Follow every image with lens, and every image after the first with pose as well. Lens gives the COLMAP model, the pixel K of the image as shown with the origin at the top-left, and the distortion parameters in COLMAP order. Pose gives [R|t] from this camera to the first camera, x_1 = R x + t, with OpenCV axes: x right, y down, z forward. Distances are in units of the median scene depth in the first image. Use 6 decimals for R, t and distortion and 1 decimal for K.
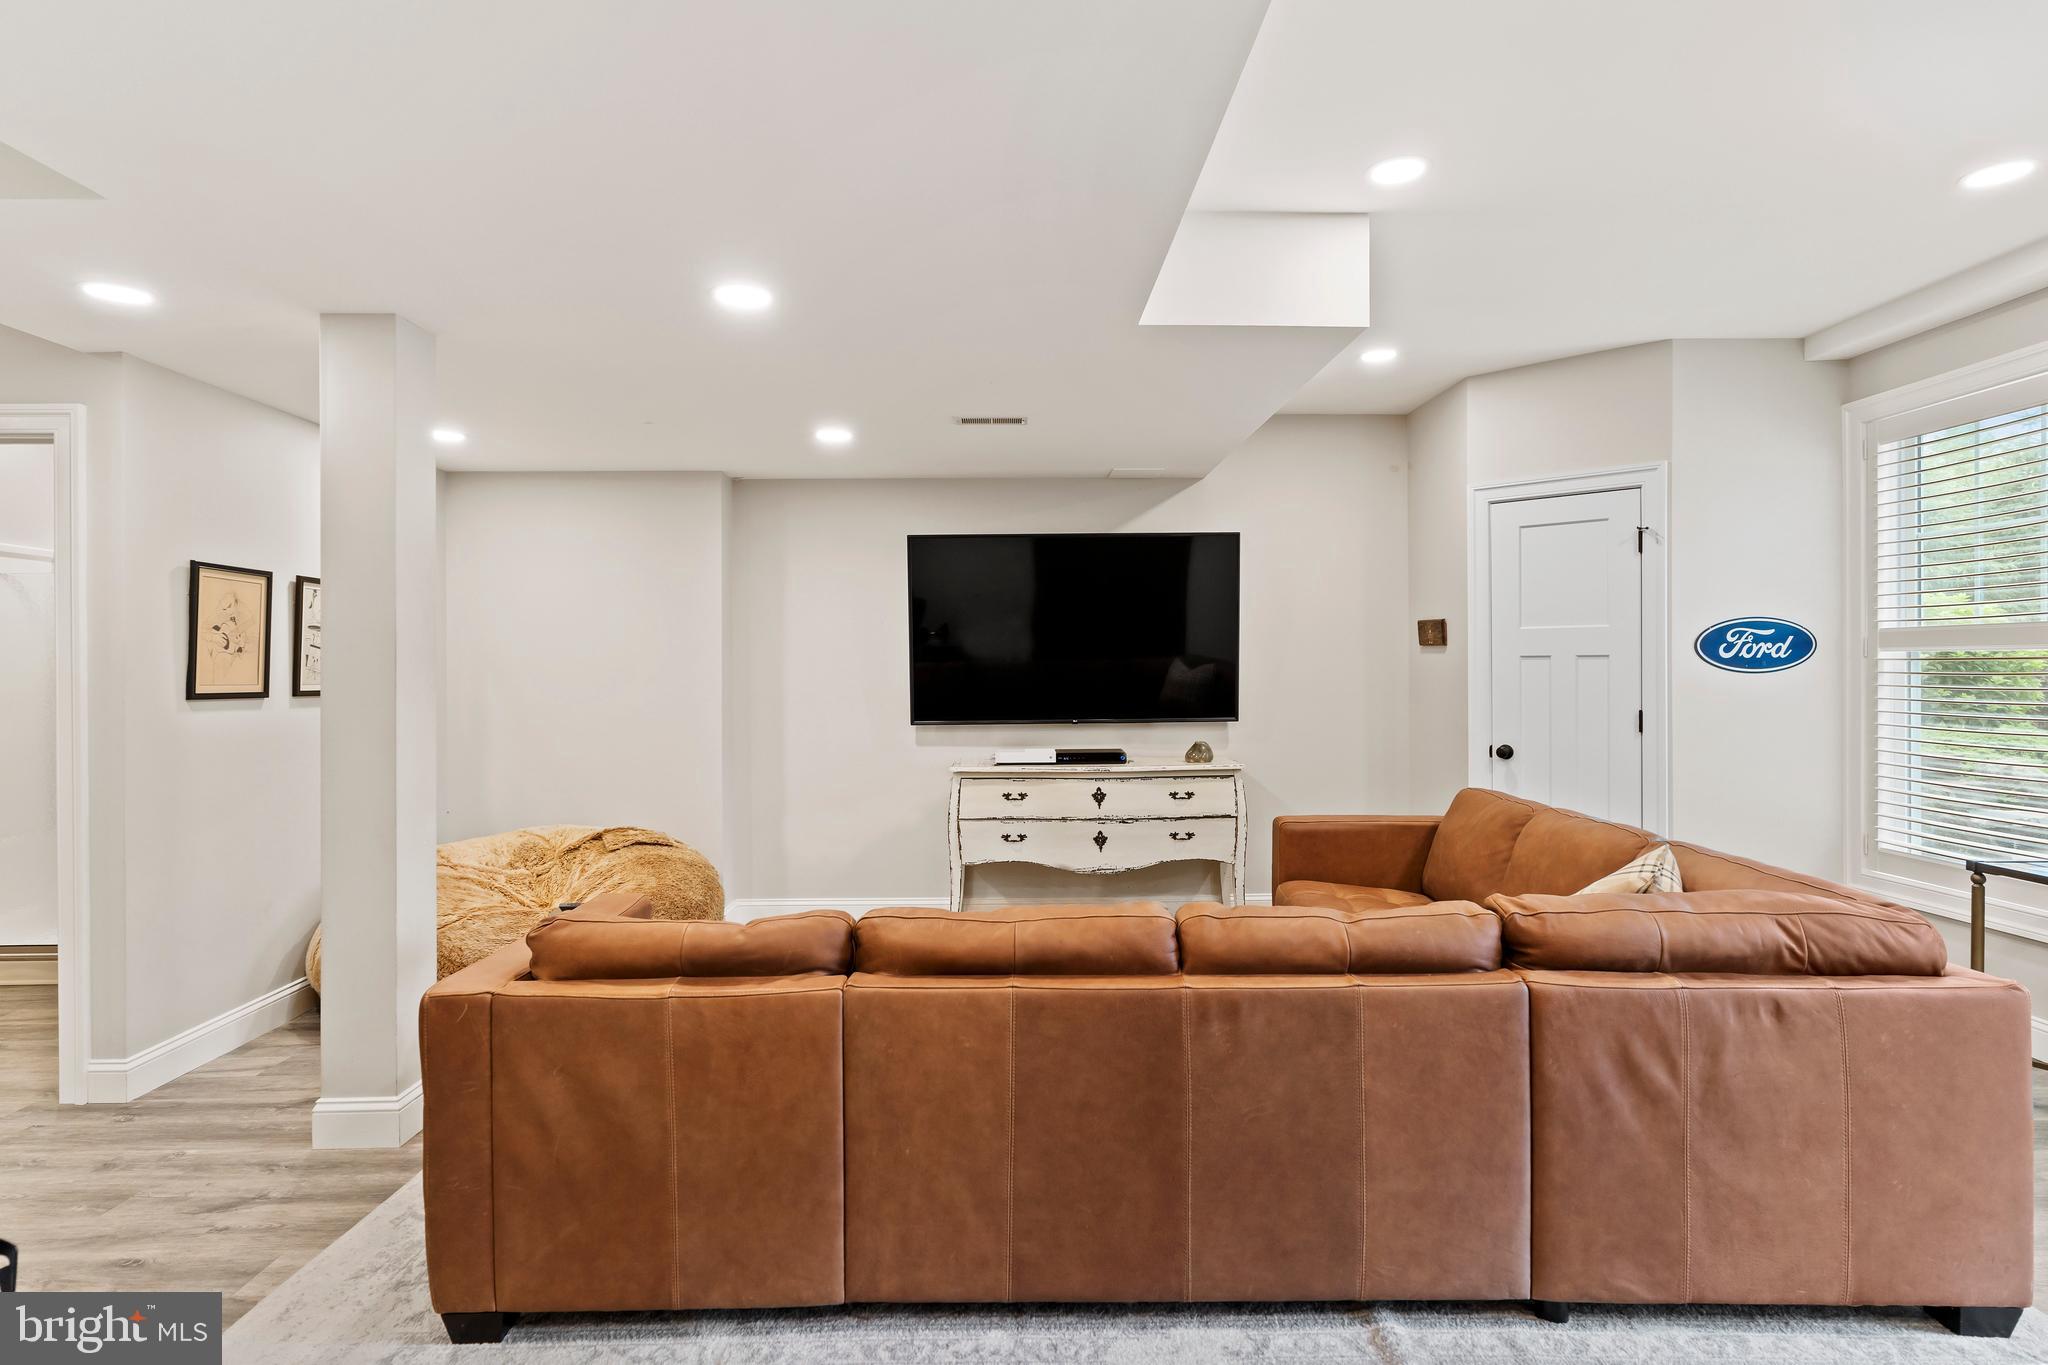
lens RADIAL K [[1055.7, 0, 1019.4], [0, 1055.7, 677.2], [0, 0, 1]] dist [-0.006672, -0.000783]
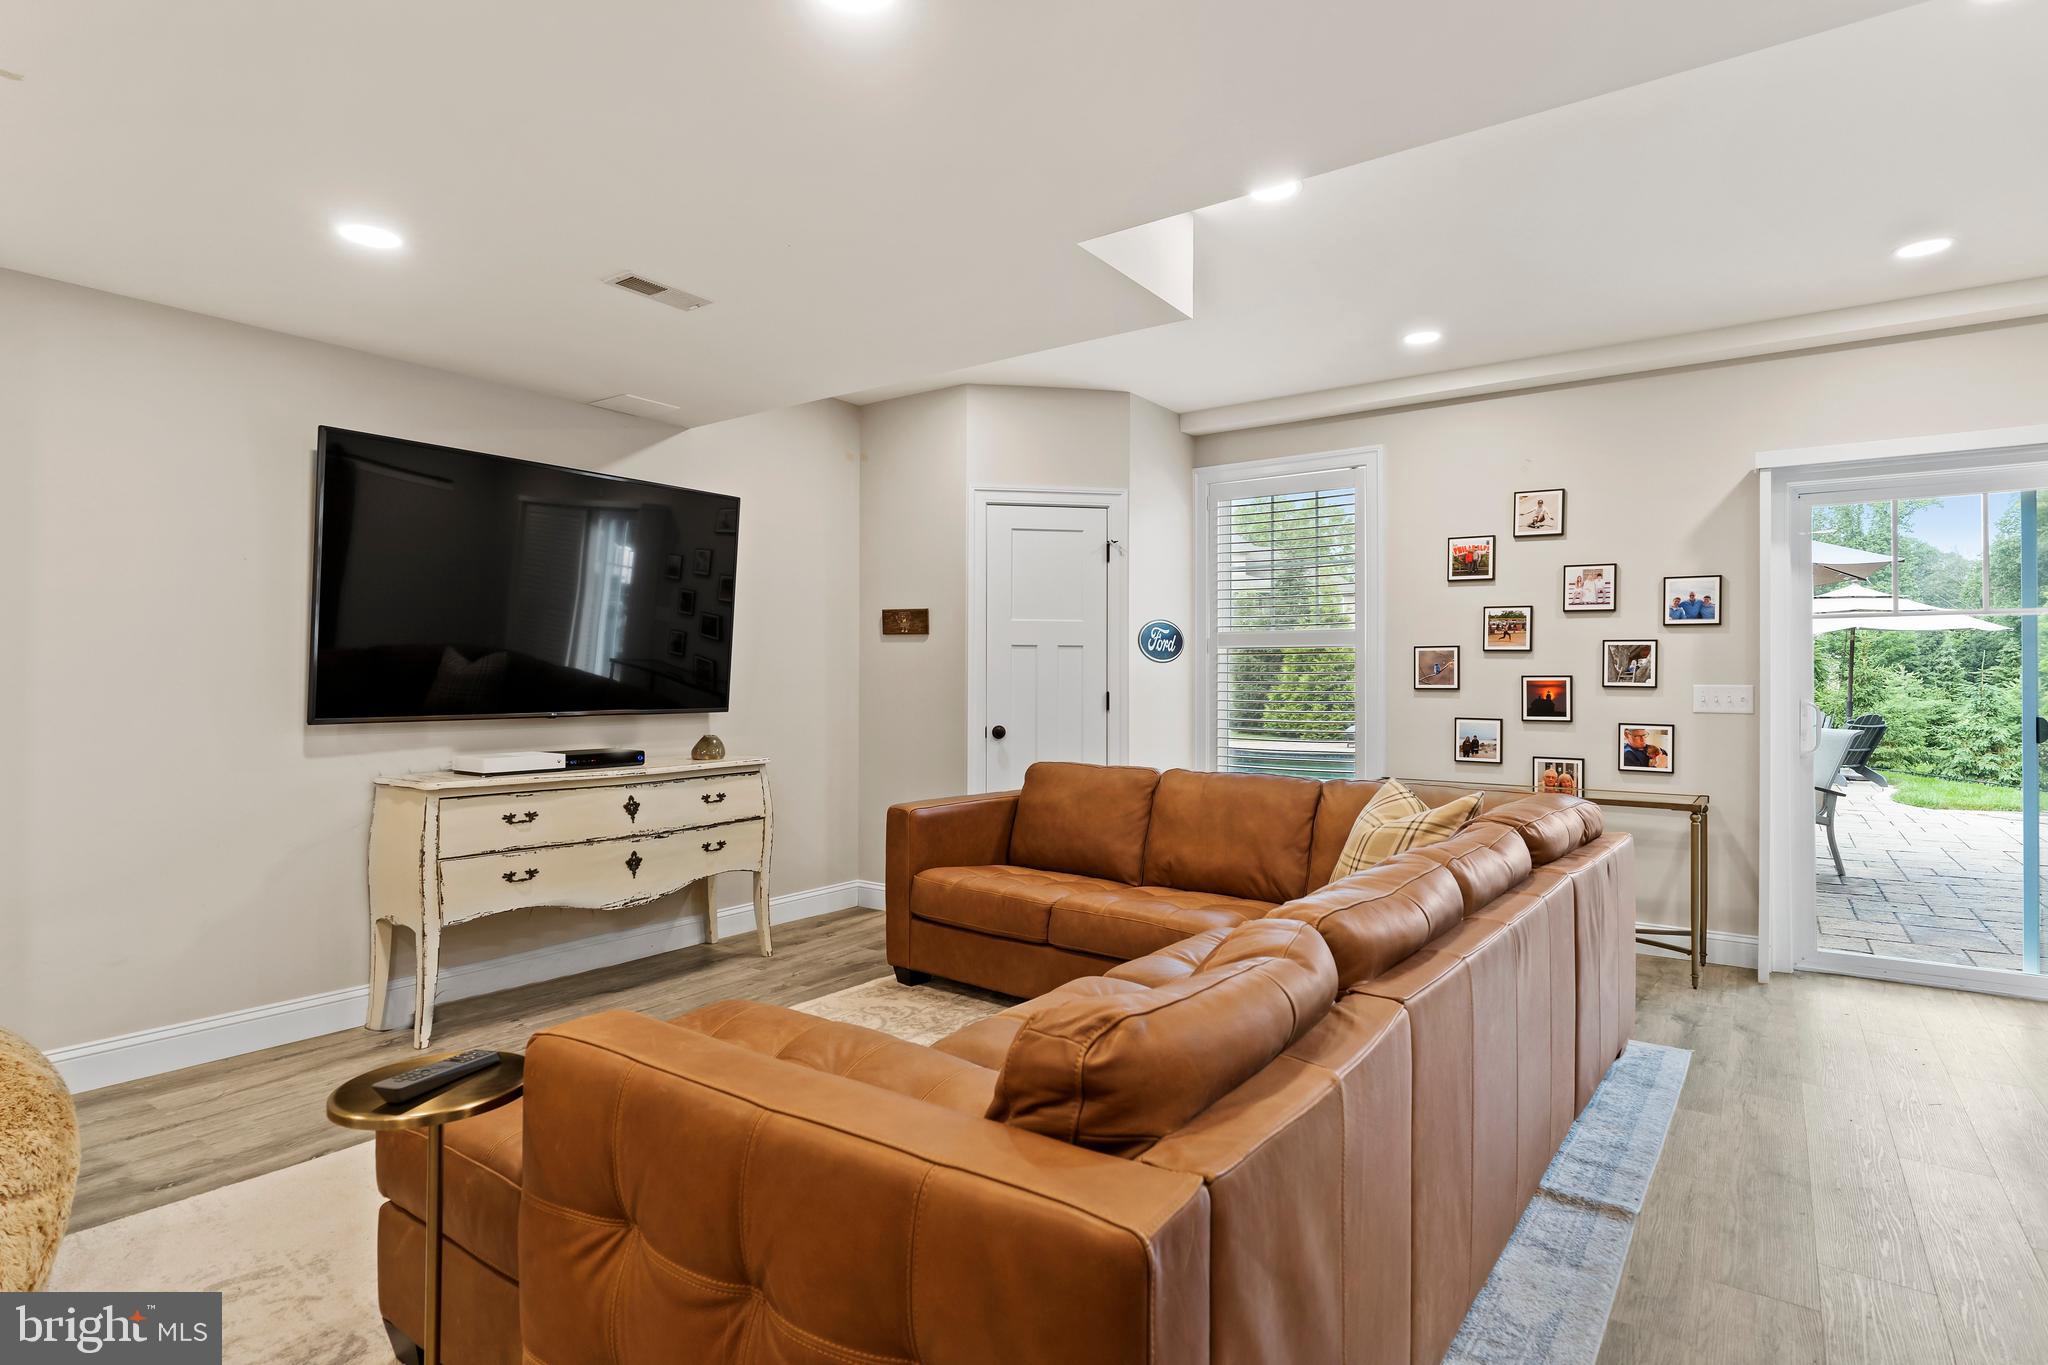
lens RADIAL K [[1055.7, 0, 1025.1], [0, 1055.7, 681.1], [0, 0, 1]] dist [-0.006672, -0.000783]
pose [[0.600558, 0.009331, 0.799527, -0.373022], [0.000491, 0.999927, -0.012039, 0.028666], [-0.799581, 0.007623, 0.600510, 0.294988]]
